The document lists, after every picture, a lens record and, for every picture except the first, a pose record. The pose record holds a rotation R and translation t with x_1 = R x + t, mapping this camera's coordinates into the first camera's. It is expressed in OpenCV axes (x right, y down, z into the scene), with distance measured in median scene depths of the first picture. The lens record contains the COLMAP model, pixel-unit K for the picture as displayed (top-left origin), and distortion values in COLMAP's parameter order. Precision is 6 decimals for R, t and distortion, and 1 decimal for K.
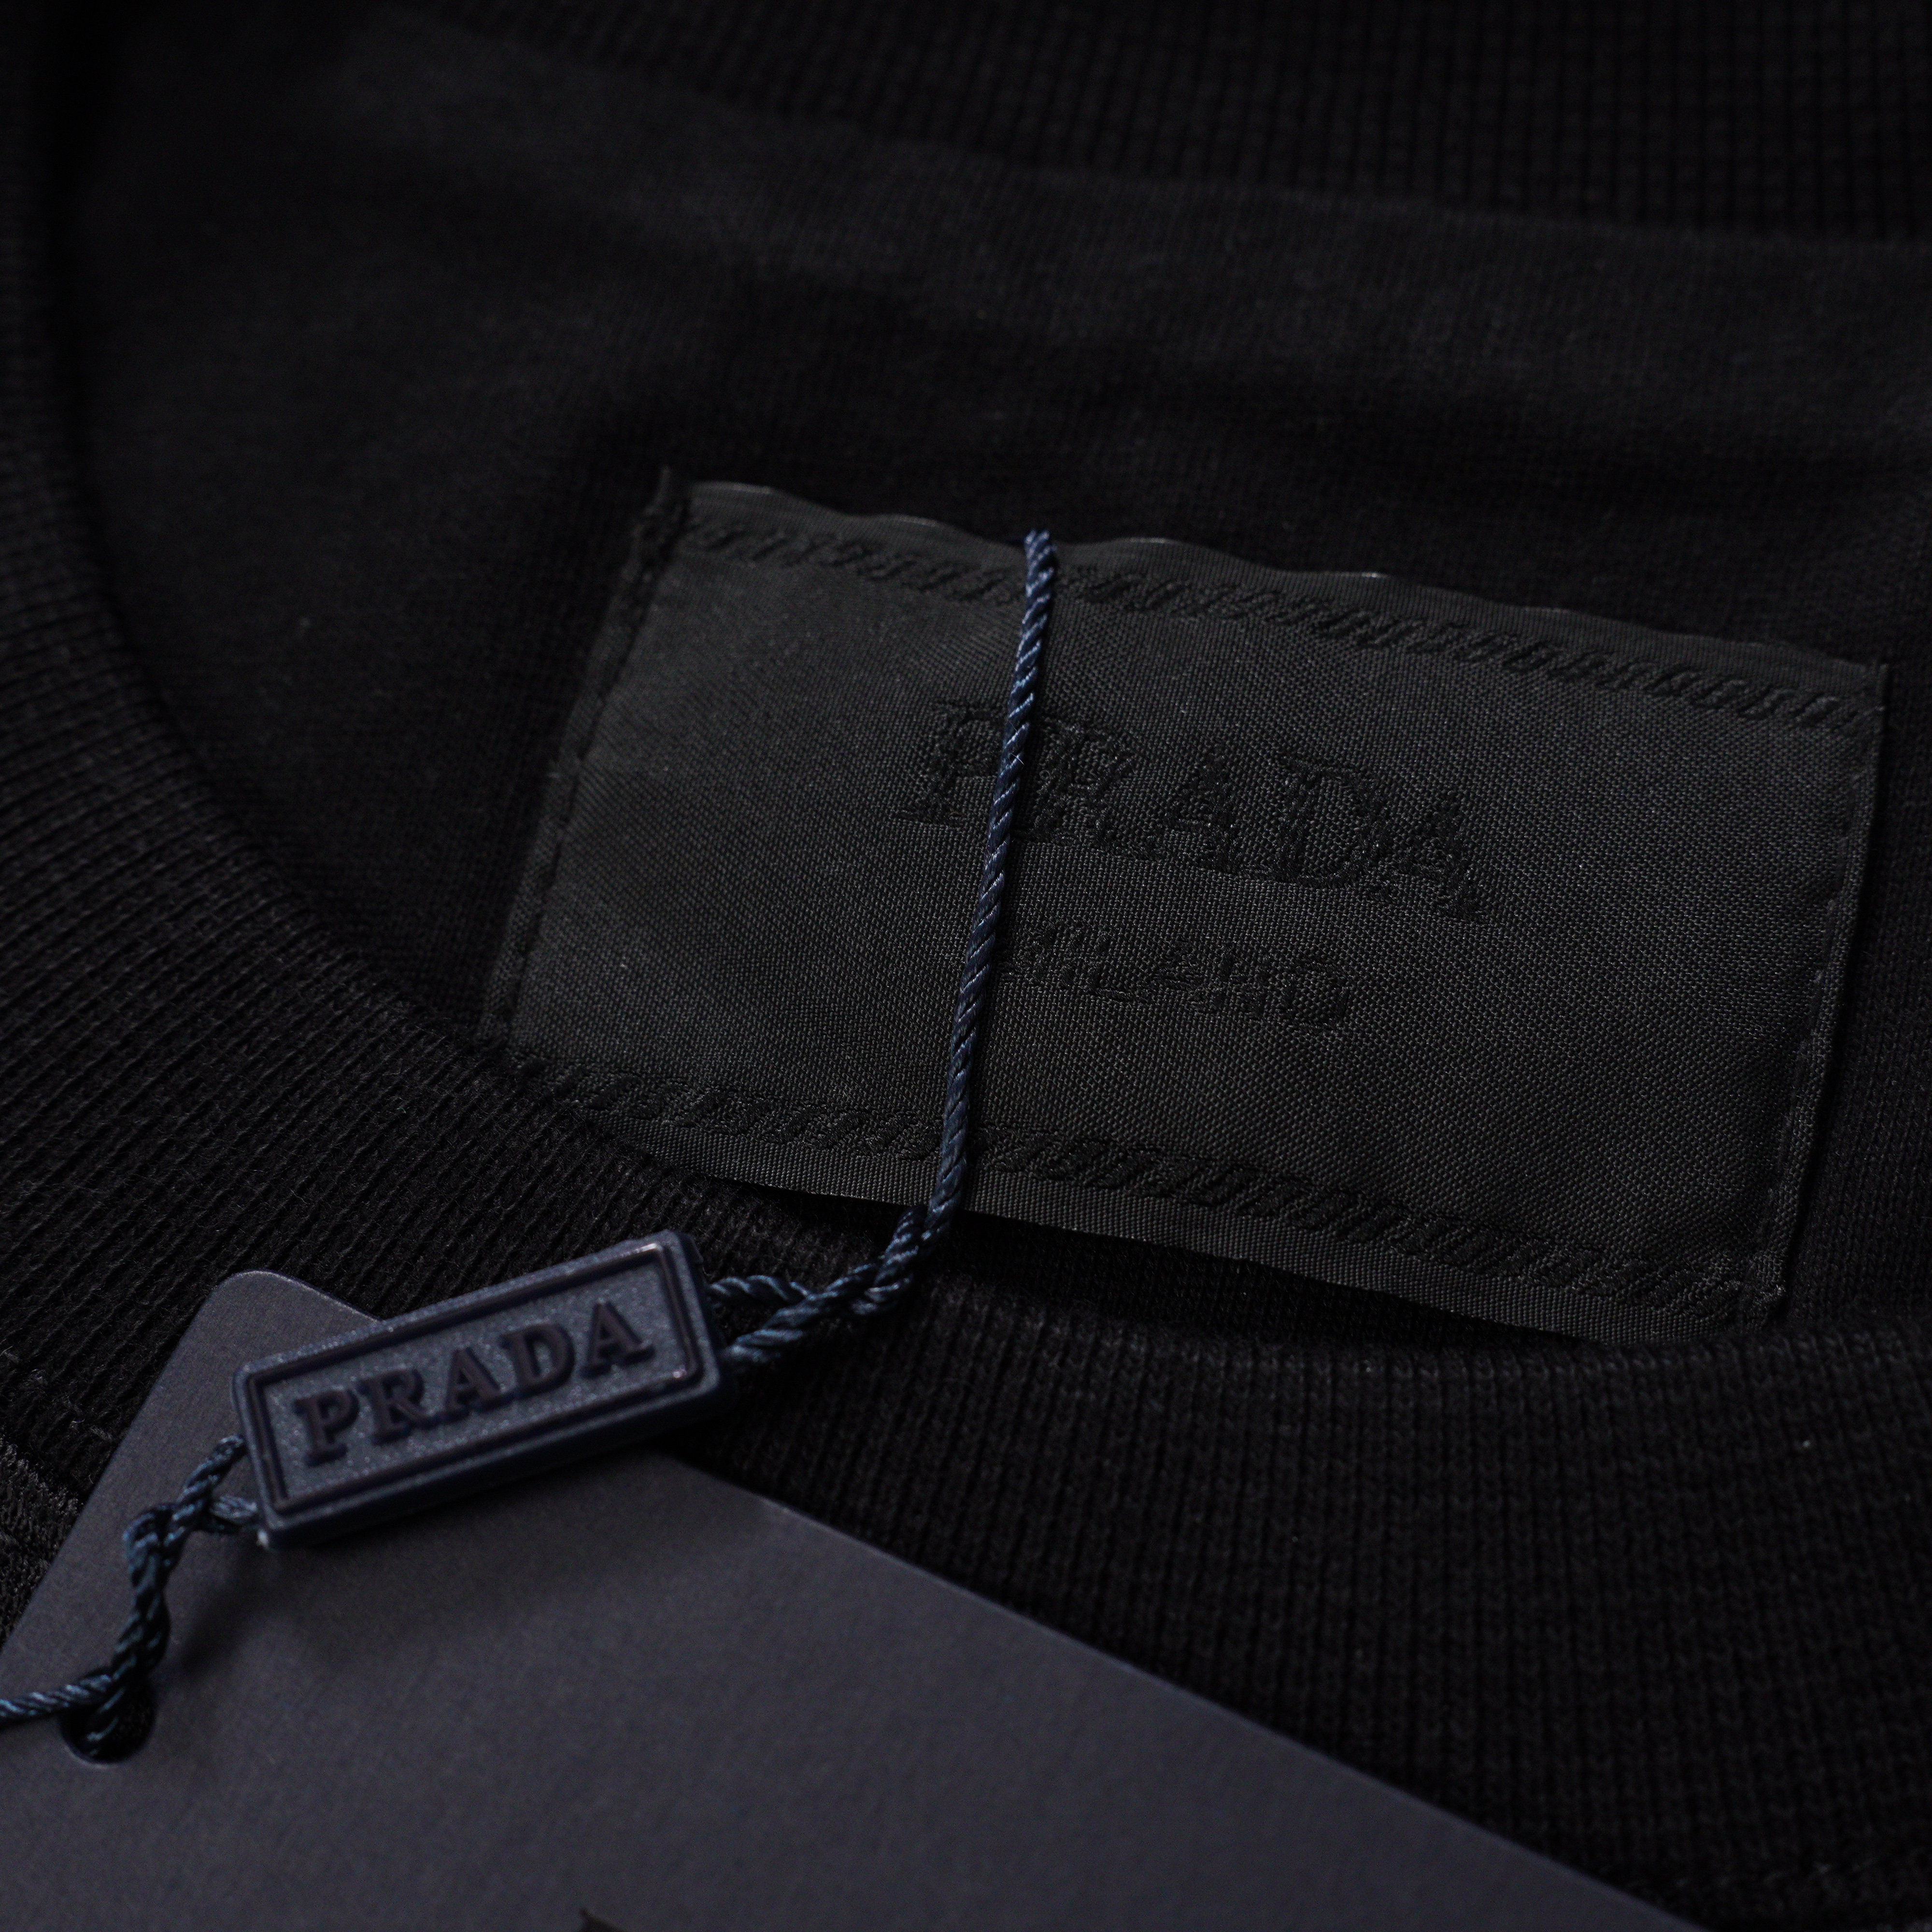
lens RADIAL K [[3634.0, 0, 966.0], [0, 3634.0, 966.0], [0, 0, 1]] dist [-0.095454, 0.083712]
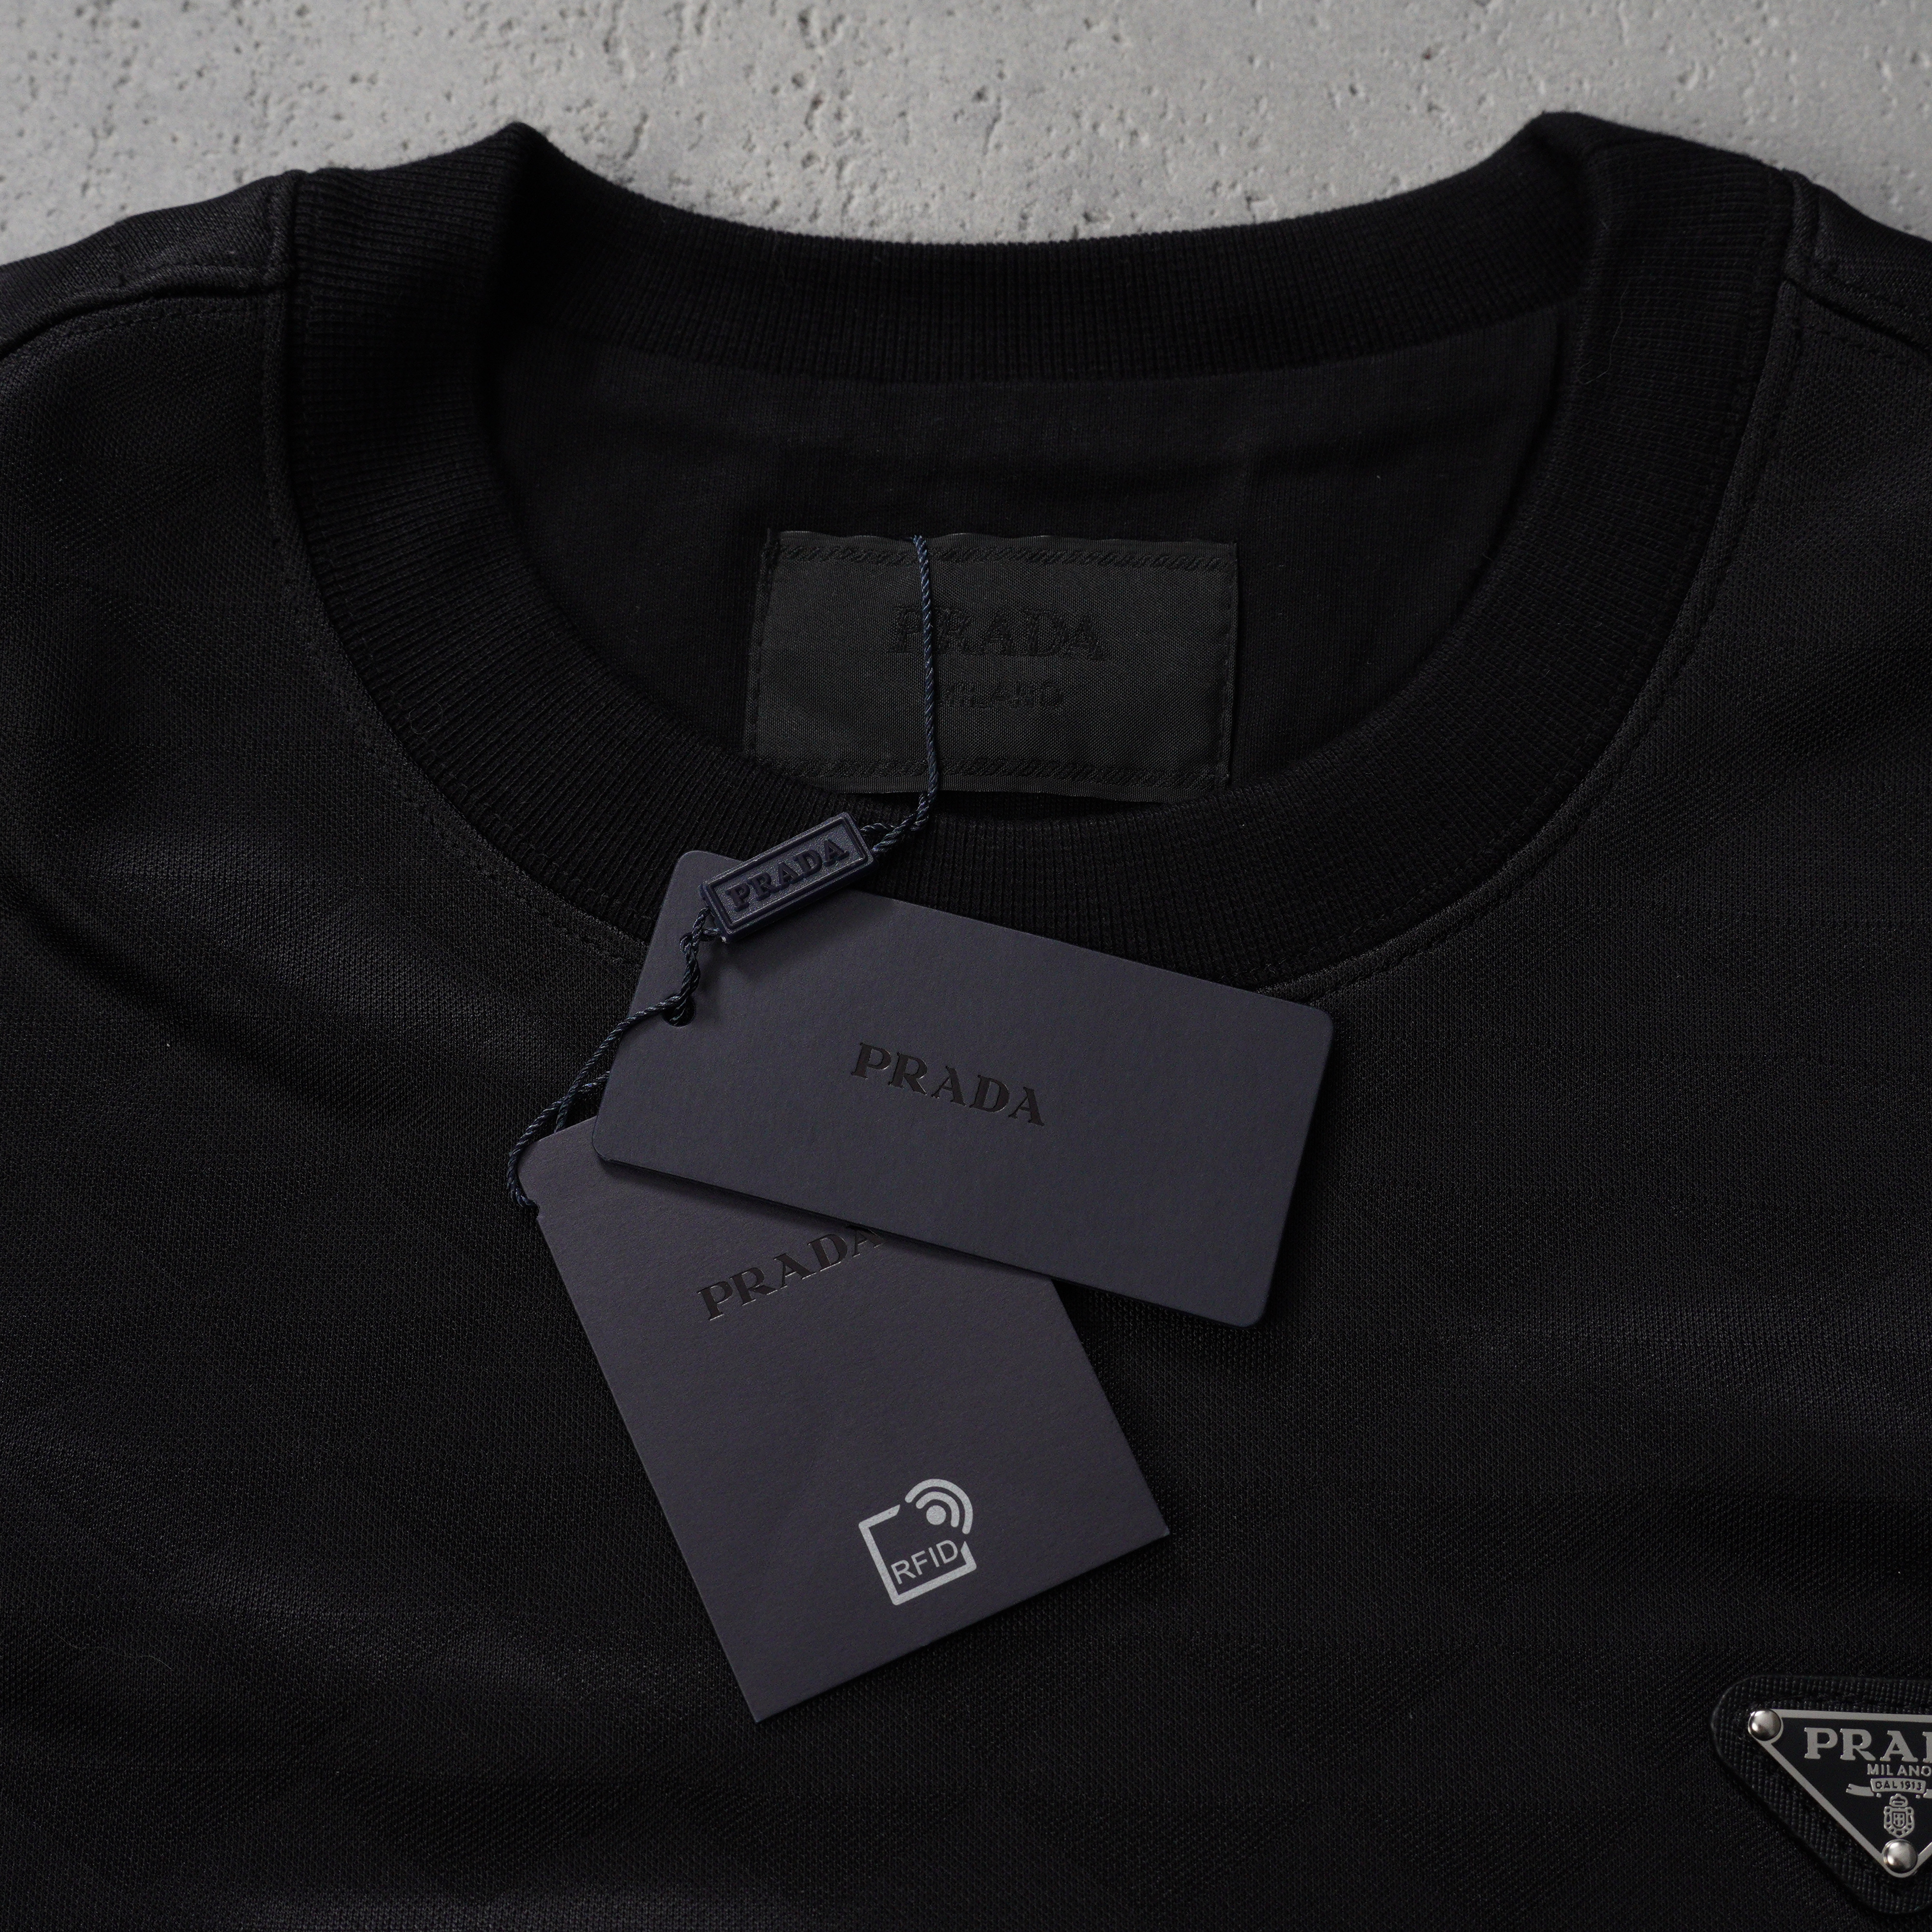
lens RADIAL K [[3634.0, 0, 966.0], [0, 3634.0, 966.0], [0, 0, 1]] dist [-0.095454, 0.083712]
pose [[0.979241, -0.156079, 0.129330, -0.359438], [0.142849, 0.984054, 0.105977, -0.092195], [-0.143808, -0.085302, 0.985922, -1.751508]]
